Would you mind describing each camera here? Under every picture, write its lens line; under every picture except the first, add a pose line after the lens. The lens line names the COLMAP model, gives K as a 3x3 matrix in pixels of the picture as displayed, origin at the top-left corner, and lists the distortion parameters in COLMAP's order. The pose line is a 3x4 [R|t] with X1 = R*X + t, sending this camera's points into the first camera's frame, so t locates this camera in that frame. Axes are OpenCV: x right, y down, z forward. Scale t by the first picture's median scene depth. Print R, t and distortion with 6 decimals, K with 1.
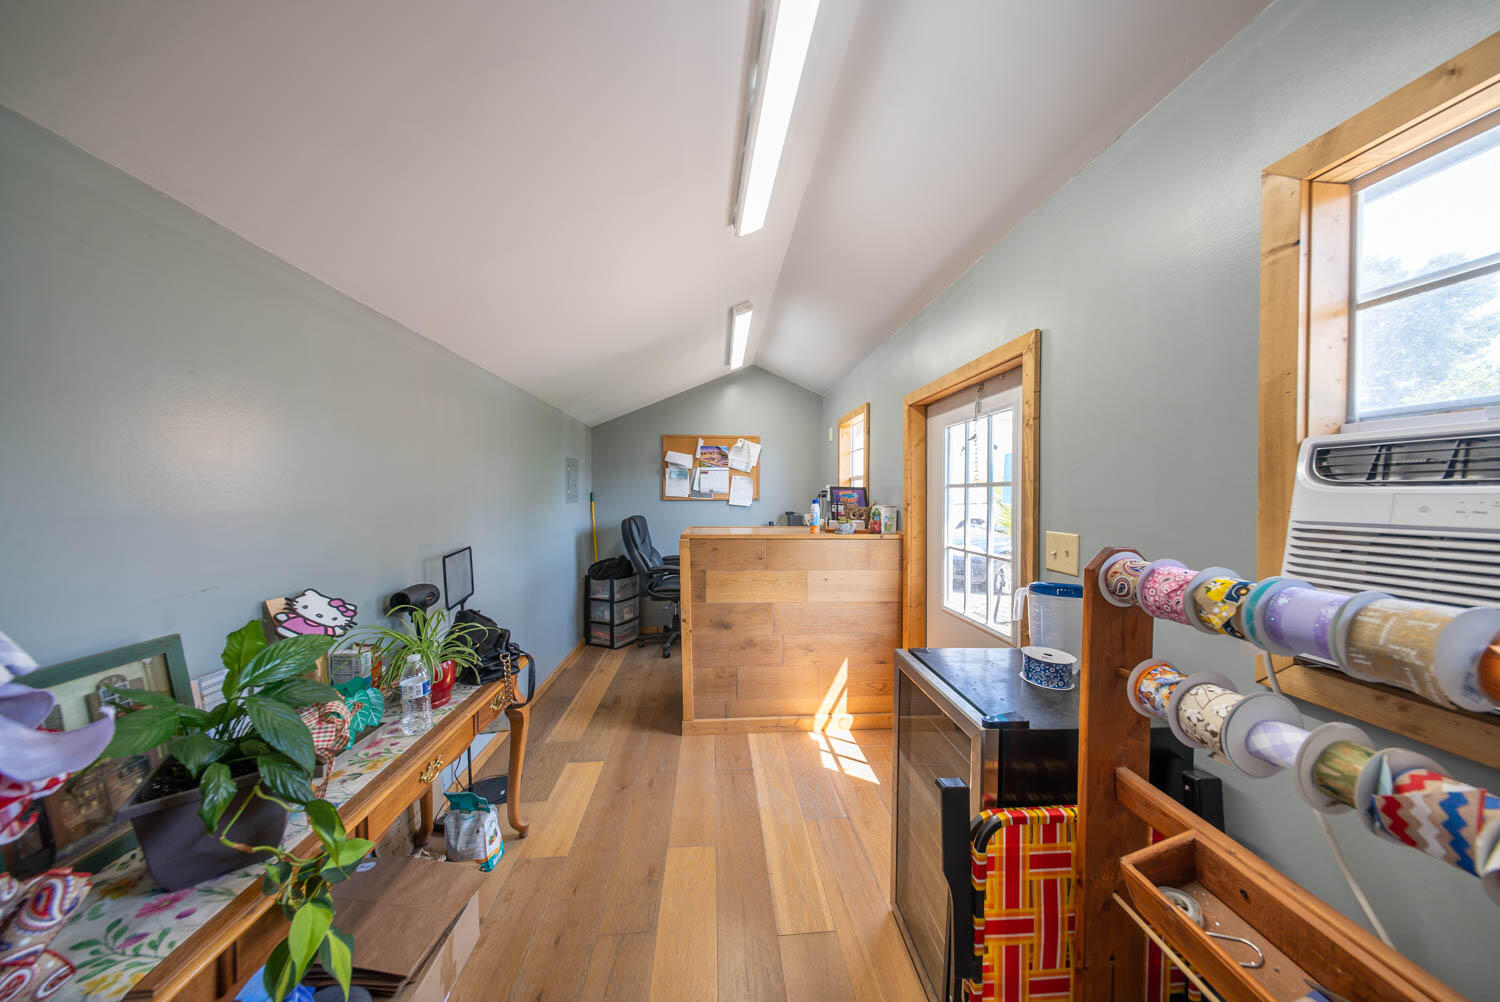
lens RADIAL K [[442.3, 0, 748.3], [0, 442.3, 503.4], [0, 0, 1]] dist [0.004211, -0.002538]
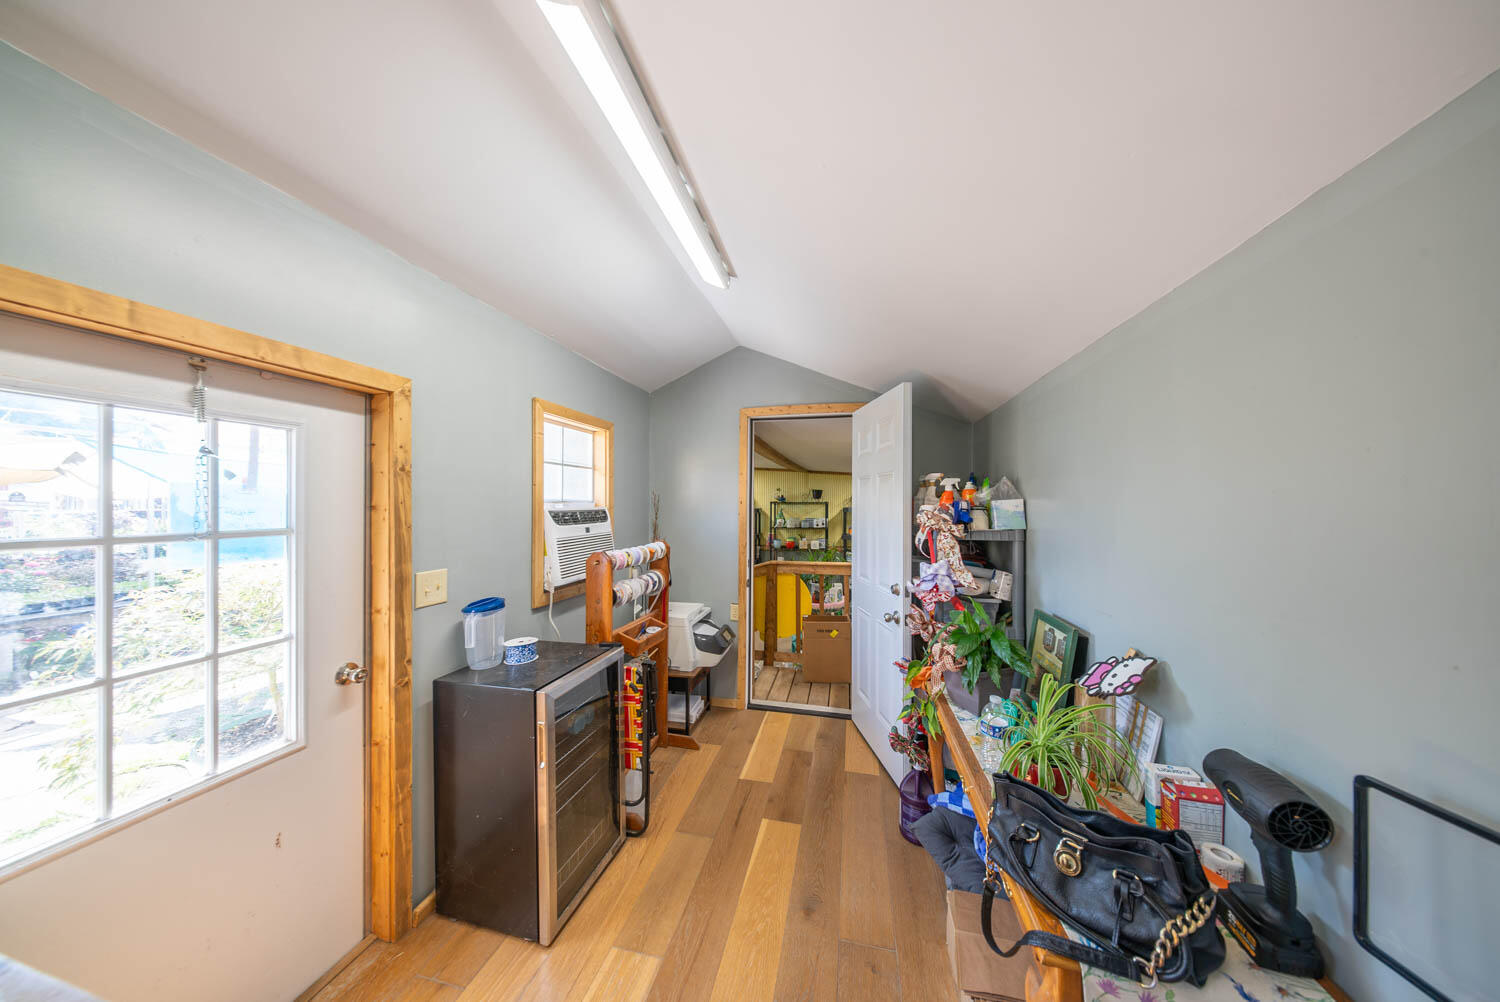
lens RADIAL K [[442.3, 0, 748.3], [0, 442.3, 503.4], [0, 0, 1]] dist [0.004211, -0.002538]
pose [[-0.955544, -0.000073, 0.294847, -0.779355], [0.007088, 0.999705, 0.023217, -0.248634], [-0.294762, 0.024274, -0.955262, 3.448107]]
